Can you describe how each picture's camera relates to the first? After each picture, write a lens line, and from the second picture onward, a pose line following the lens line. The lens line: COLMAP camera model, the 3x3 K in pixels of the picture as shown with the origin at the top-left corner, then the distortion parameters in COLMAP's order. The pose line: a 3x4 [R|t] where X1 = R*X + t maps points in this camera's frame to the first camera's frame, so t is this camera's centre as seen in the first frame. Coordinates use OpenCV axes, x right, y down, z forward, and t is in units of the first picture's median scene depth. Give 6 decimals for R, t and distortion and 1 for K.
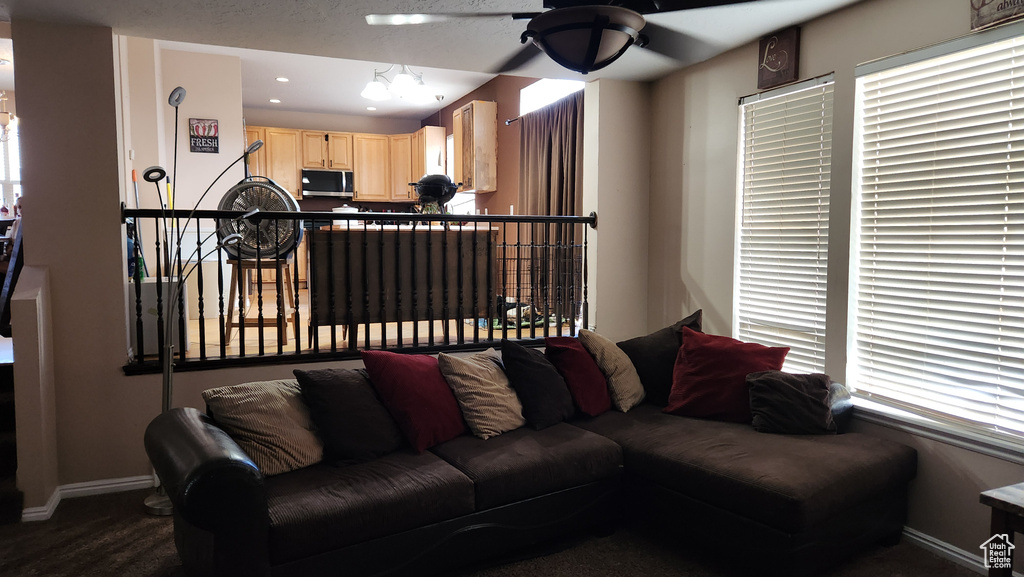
lens RADIAL K [[680.6, 0, 510.9], [0, 680.6, 291.6], [0, 0, 1]] dist [0.037083, -0.000350]
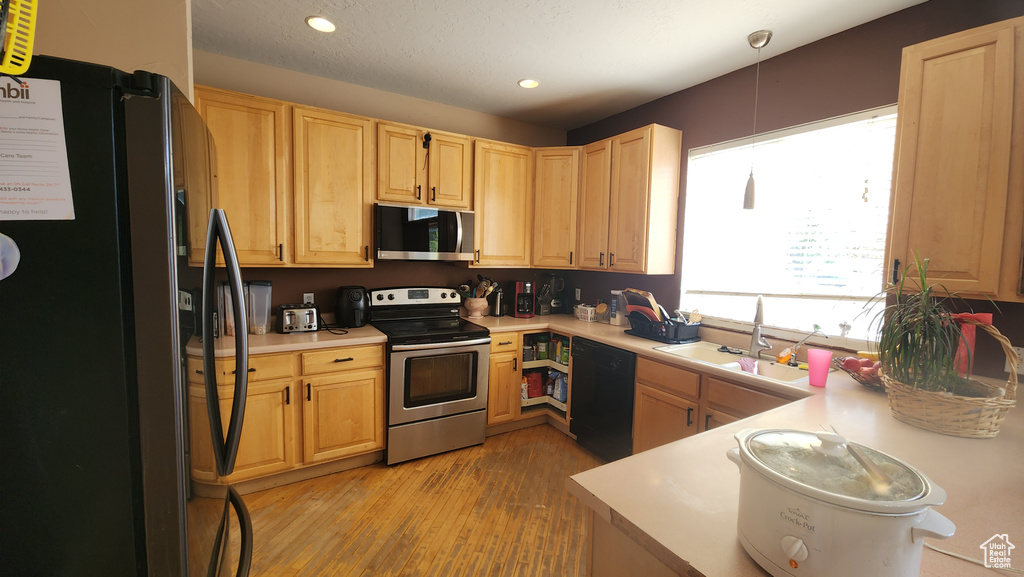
lens RADIAL K [[412.5, 0, 516.4], [0, 412.5, 285.8], [0, 0, 1]] dist [-0.000546, -0.000043]
pose [[0.988212, 0.011568, 0.152651, -0.248390], [-0.012196, 0.999921, 0.003181, -0.122597], [-0.152602, -0.005005, 0.988275, 0.693306]]
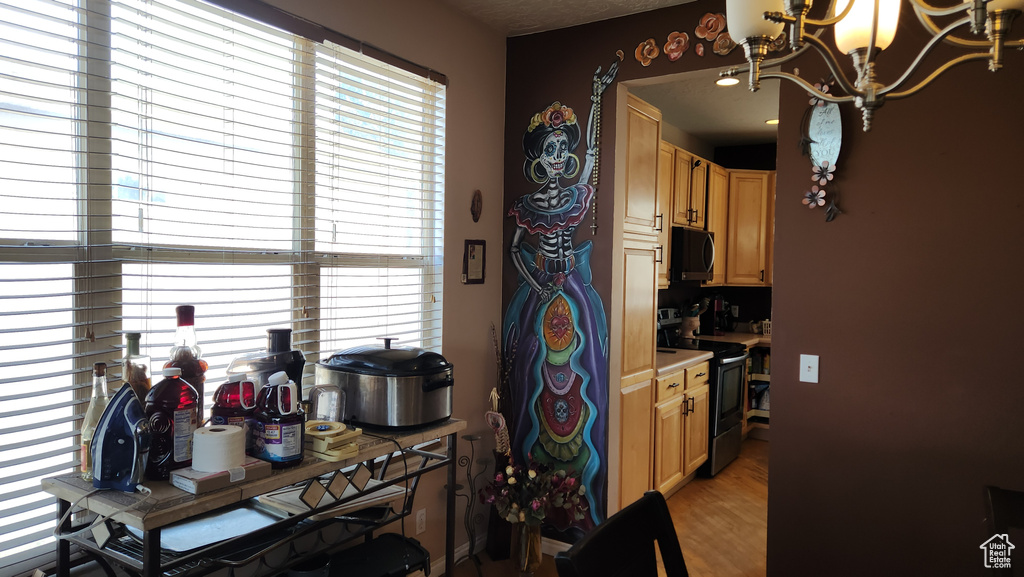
lens RADIAL K [[680.6, 0, 513.7], [0, 680.6, 291.2], [0, 0, 1]] dist [0.037083, -0.000350]
pose [[0.821483, -0.007662, 0.570182, -0.668388], [0.032322, 0.998928, -0.033144, -0.118466], [-0.569317, 0.045656, 0.820850, 0.658090]]
